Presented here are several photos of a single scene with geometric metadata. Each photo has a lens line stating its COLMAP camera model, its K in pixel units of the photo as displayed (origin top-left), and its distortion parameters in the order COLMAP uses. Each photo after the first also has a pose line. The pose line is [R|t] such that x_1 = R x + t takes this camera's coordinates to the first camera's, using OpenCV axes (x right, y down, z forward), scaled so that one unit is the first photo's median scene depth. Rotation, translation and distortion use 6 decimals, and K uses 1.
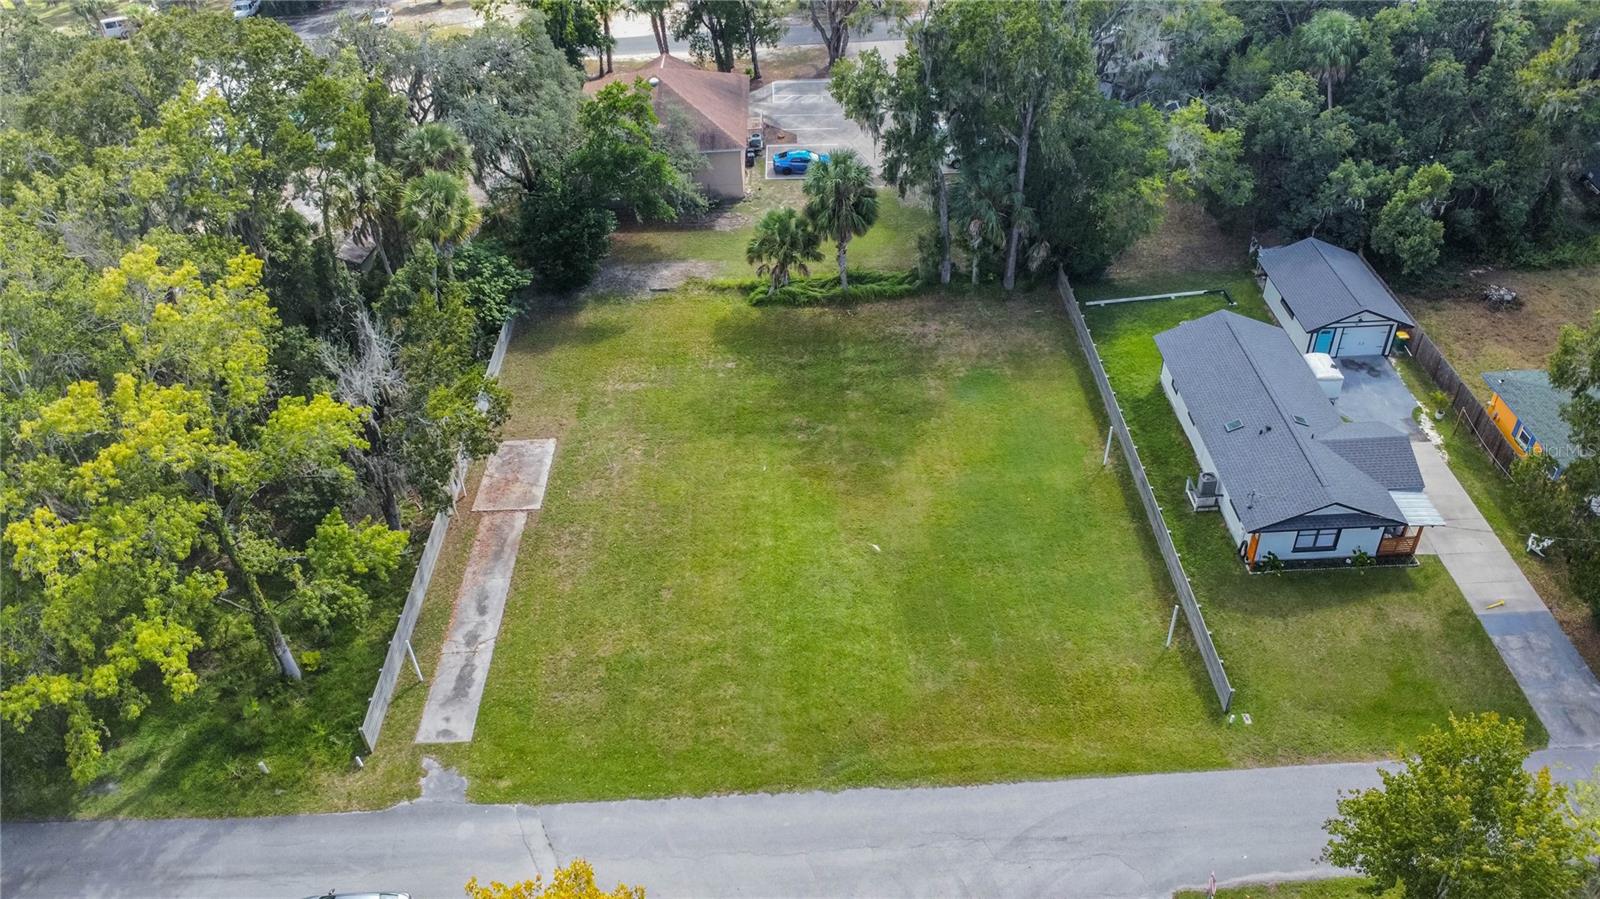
lens RADIAL K [[1160.6, 0, 792.9], [0, 1160.6, 445.9], [0, 0, 1]] dist [-0.026391, -0.012629]
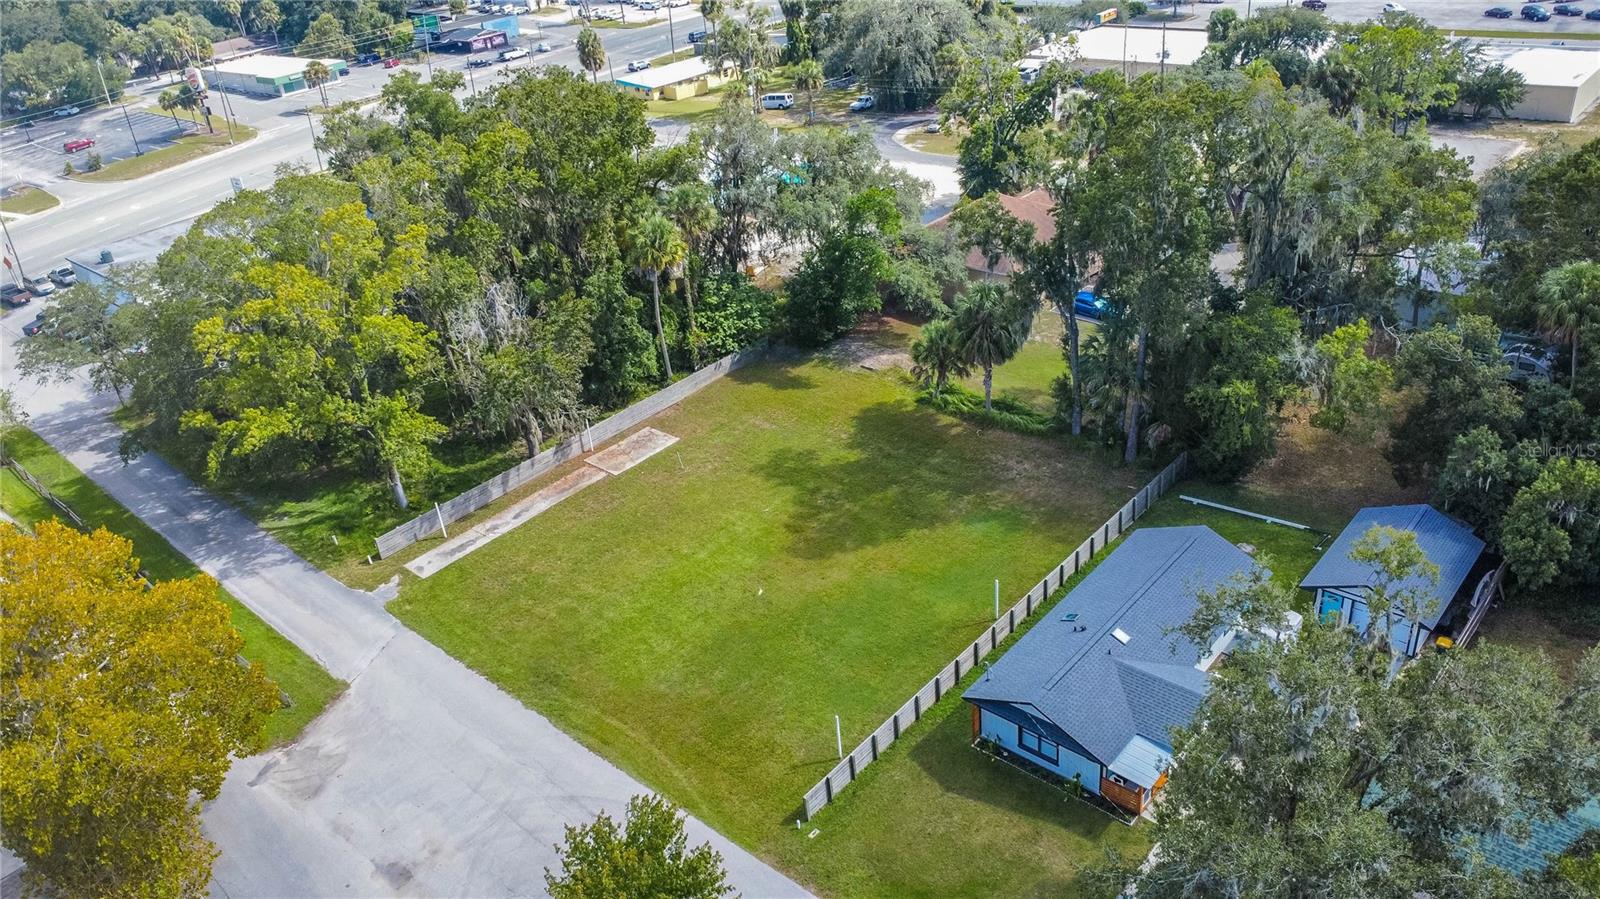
lens RADIAL K [[1160.6, 0, 792.9], [0, 1160.6, 445.9], [0, 0, 1]] dist [-0.026391, -0.012629]
pose [[0.731521, 0.308784, -0.607889, 0.665133], [-0.367931, 0.929390, 0.029334, -0.082424], [0.574024, 0.202203, 0.793480, 0.066727]]
